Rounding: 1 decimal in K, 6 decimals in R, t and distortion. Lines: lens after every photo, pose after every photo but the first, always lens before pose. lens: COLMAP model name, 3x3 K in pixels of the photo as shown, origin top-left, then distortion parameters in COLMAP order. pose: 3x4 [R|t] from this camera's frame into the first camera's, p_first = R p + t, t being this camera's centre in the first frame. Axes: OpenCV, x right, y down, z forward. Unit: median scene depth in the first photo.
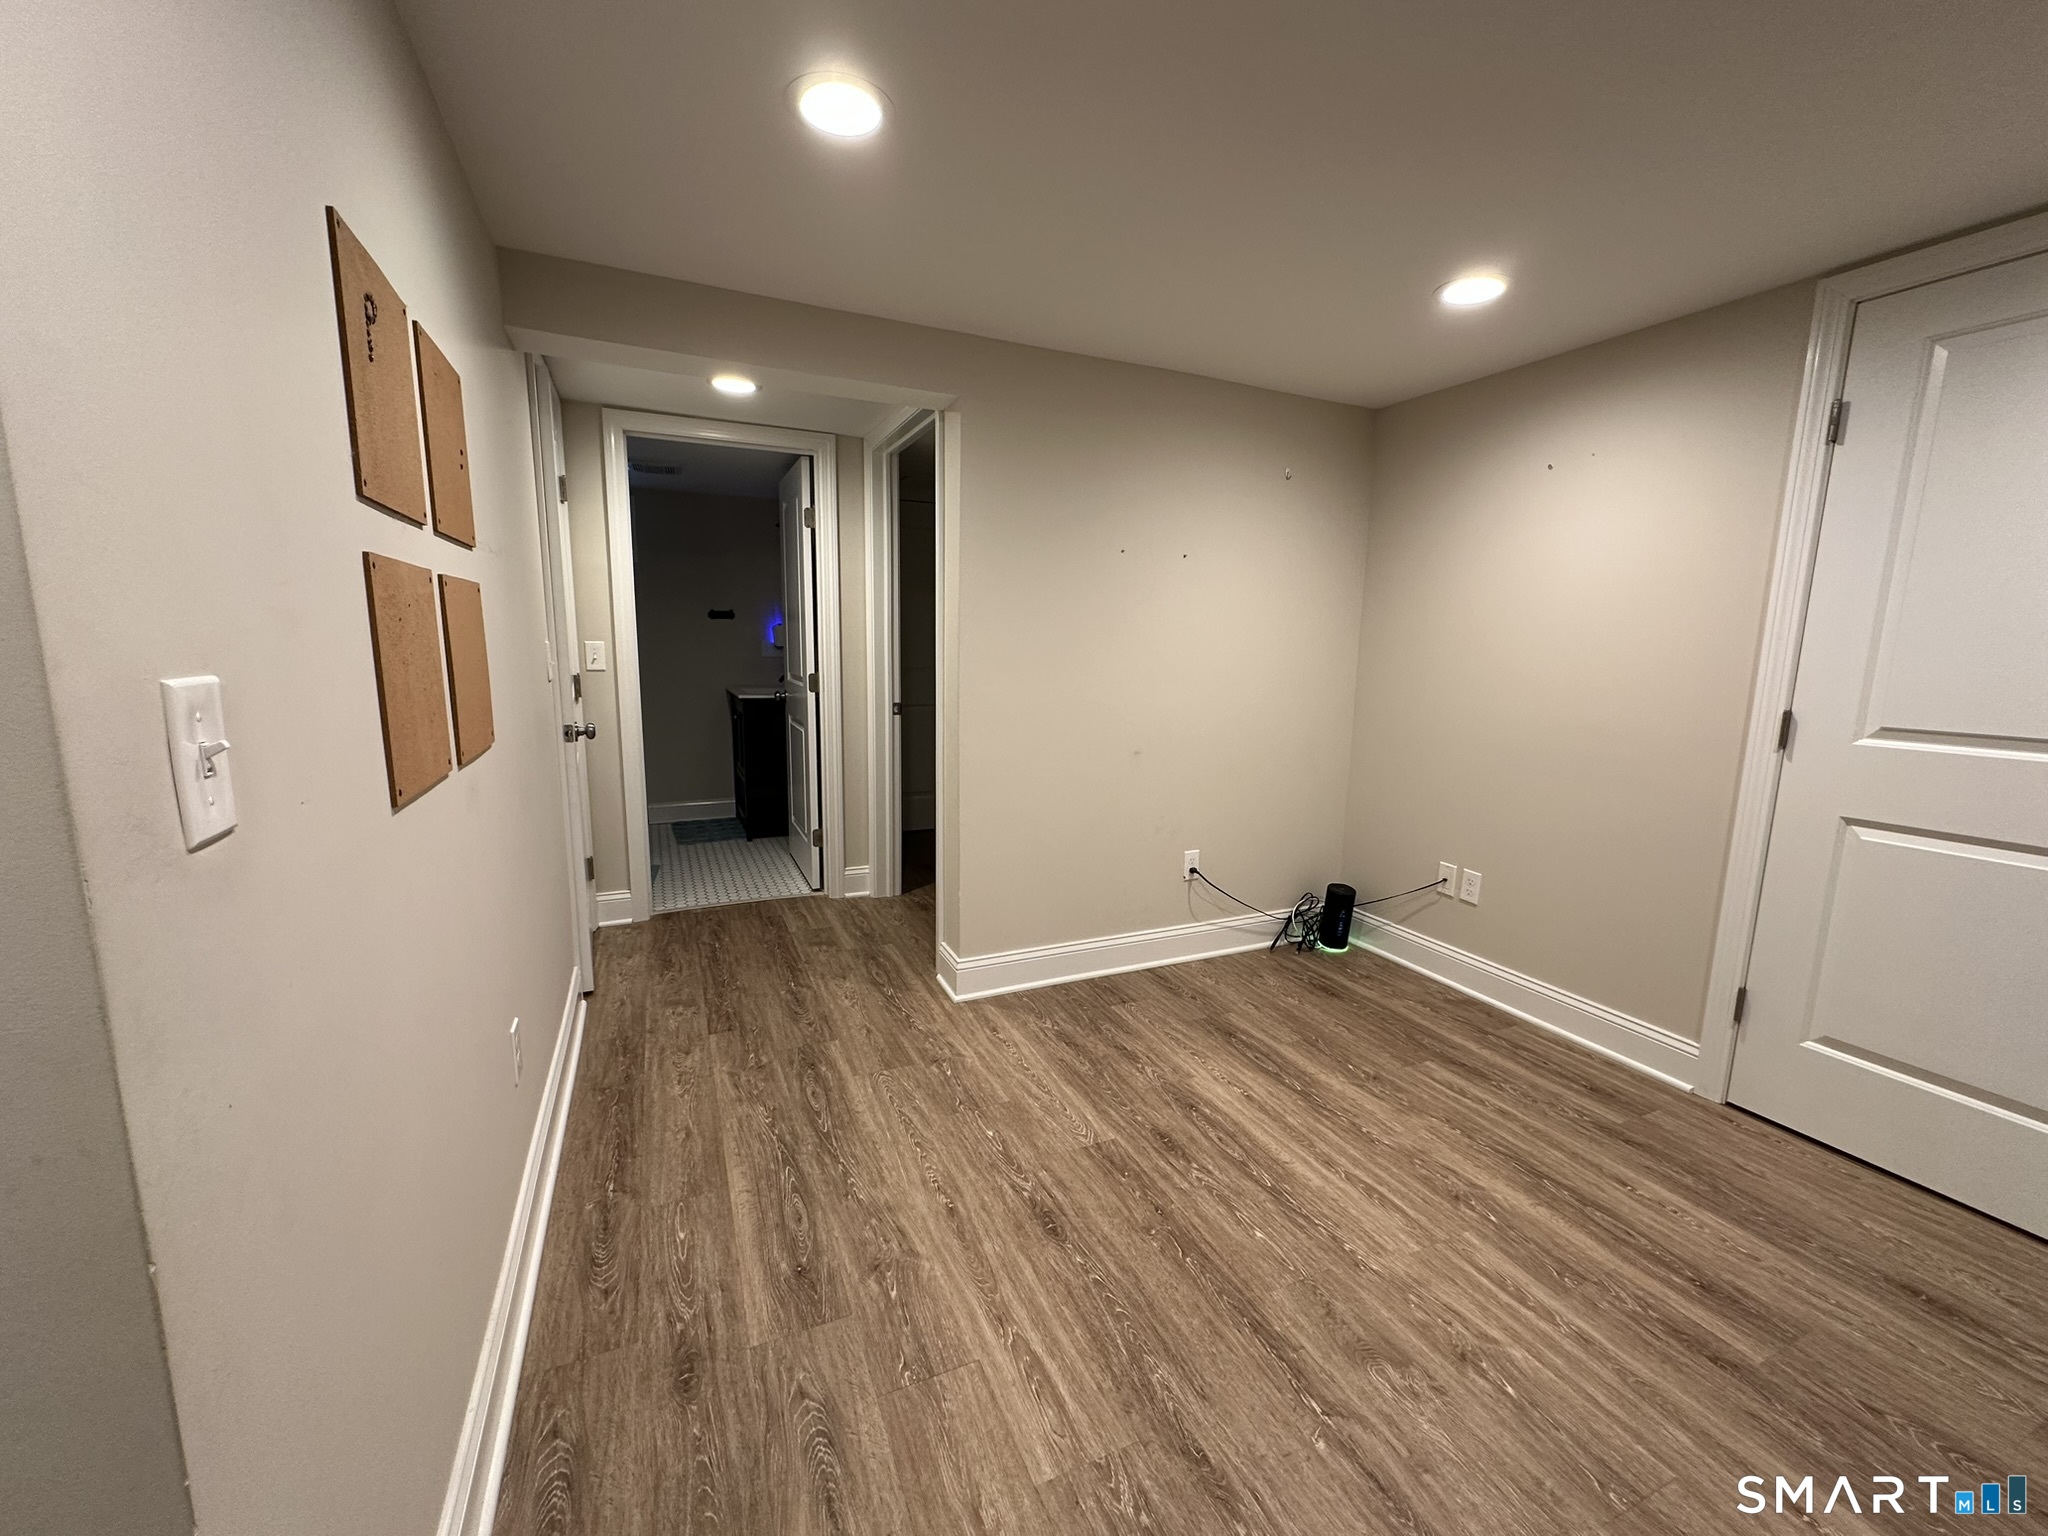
lens RADIAL K [[814.3, 0, 1022.0], [0, 814.3, 766.5], [0, 0, 1]] dist [-0.003596, 0.000148]
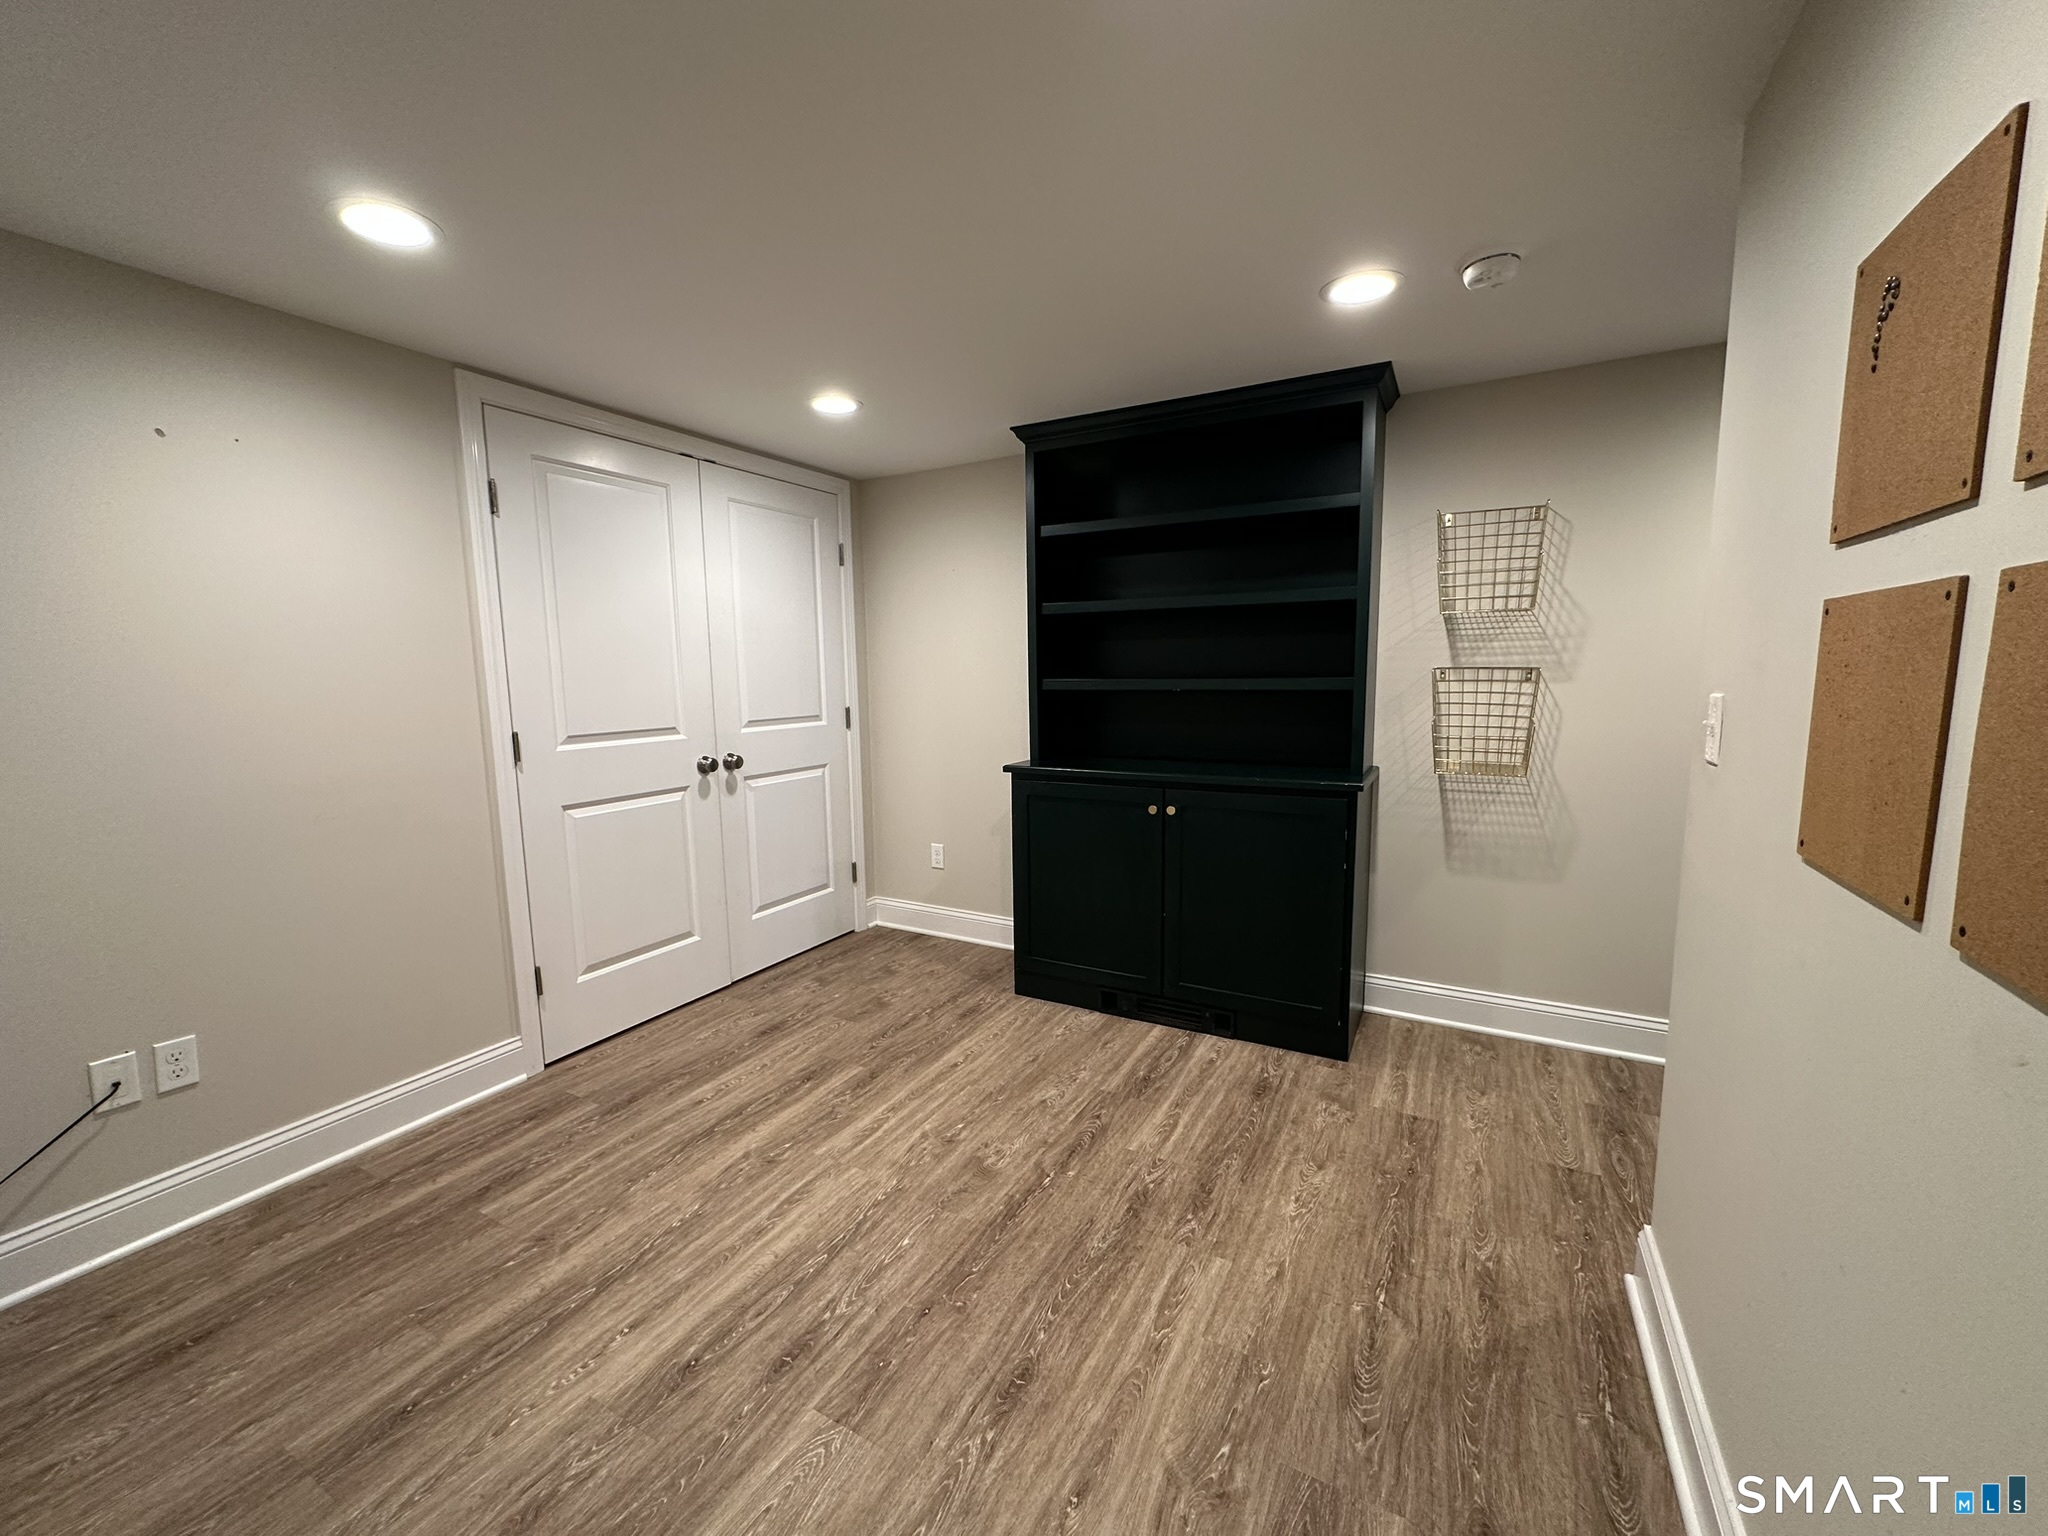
lens RADIAL K [[814.3, 0, 1023.0], [0, 814.3, 769.8], [0, 0, 1]] dist [-0.003596, 0.000148]
pose [[-0.604451, -0.104507, 0.789758, -0.554471], [0.128172, 0.965685, 0.225885, -0.225881], [-0.786264, 0.237761, -0.570314, 1.312357]]
